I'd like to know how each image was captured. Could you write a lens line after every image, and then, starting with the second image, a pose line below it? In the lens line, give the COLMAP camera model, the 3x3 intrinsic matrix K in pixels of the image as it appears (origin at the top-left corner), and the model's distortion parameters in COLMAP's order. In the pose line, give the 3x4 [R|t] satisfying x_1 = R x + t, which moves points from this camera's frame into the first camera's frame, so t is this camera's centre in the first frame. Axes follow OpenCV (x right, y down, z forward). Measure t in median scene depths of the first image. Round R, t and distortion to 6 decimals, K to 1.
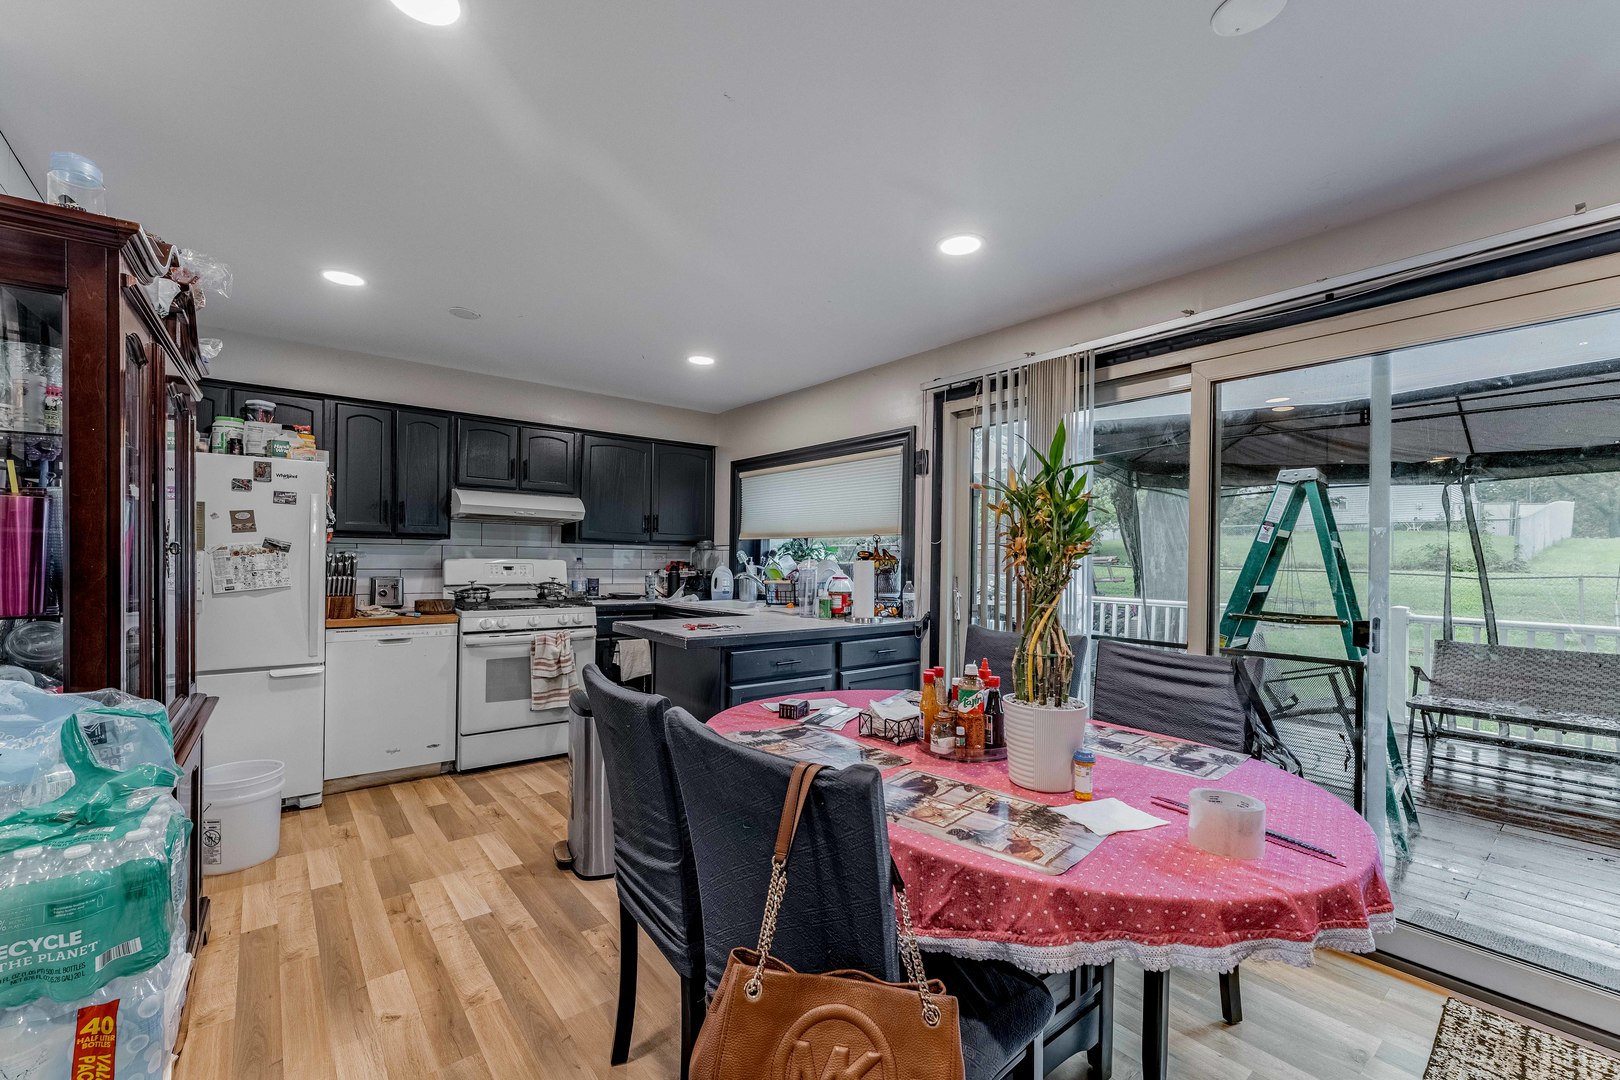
lens RADIAL K [[670.0, 0, 809.7], [0, 670.0, 563.6], [0, 0, 1]] dist [0.003496, 0.000049]
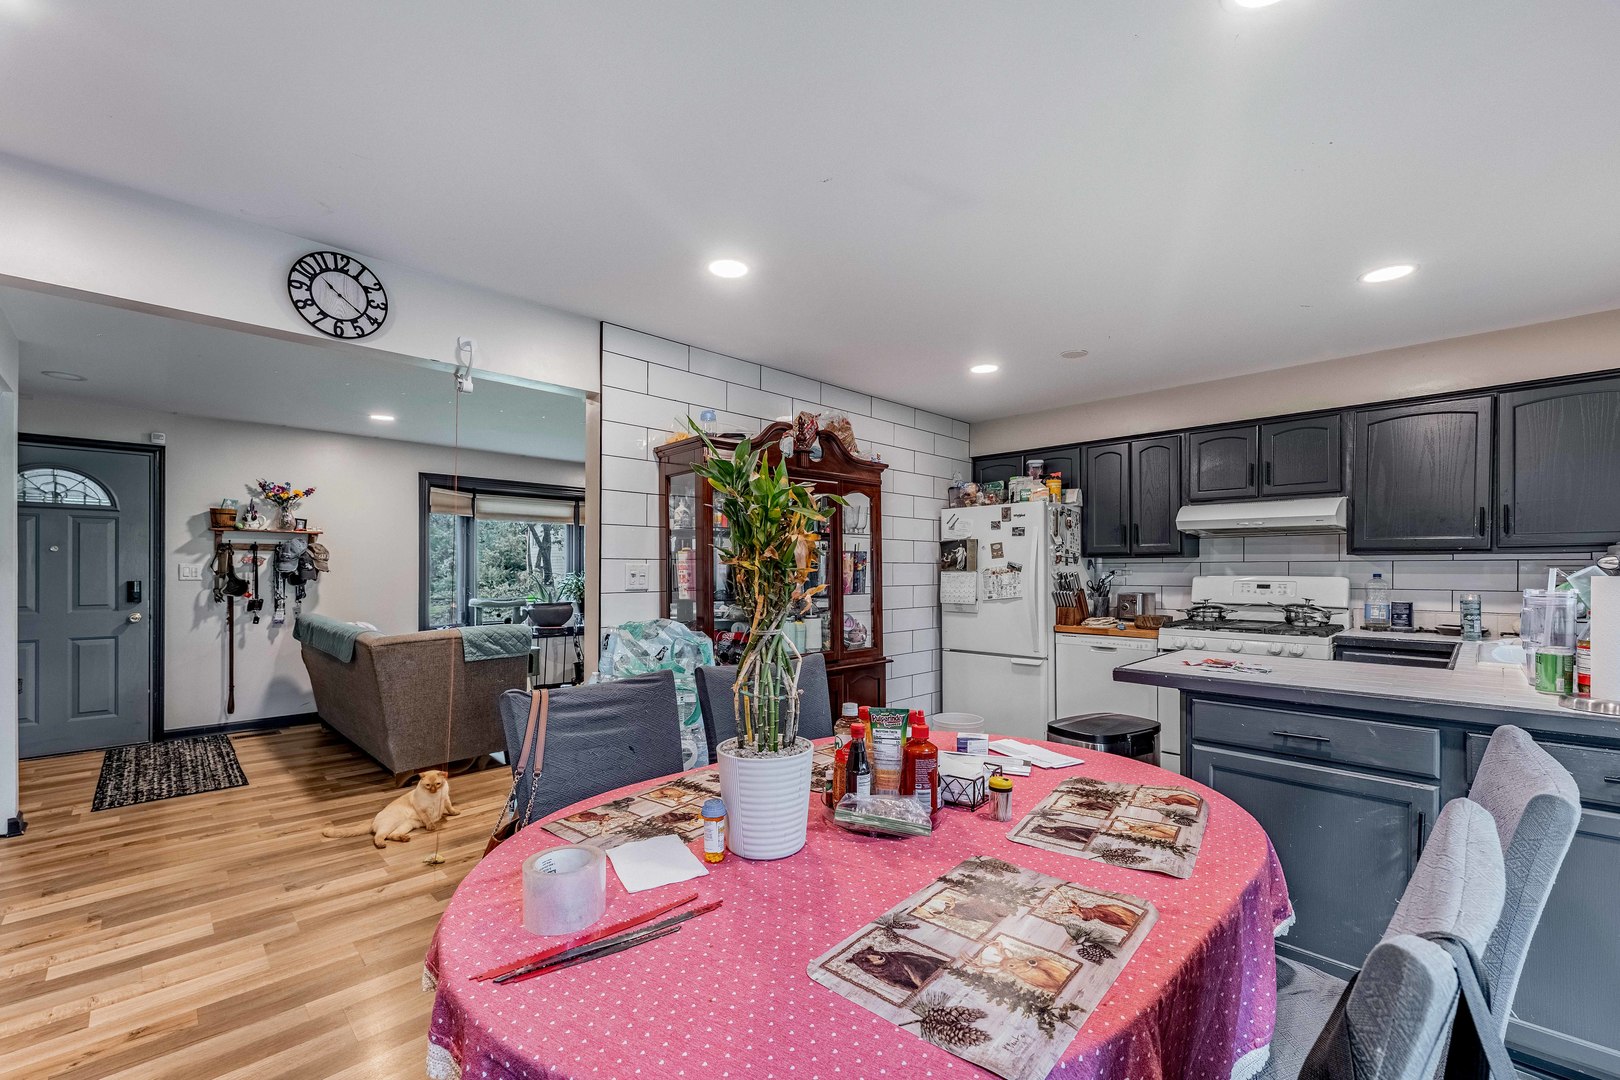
lens RADIAL K [[670.0, 0, 798.9], [0, 670.0, 571.7], [0, 0, 1]] dist [0.003496, 0.000049]
pose [[0.092649, -0.013248, -0.995611, 0.508964], [-0.005035, 0.999892, -0.013774, 0.003664], [0.995686, 0.006289, 0.092573, 0.420466]]
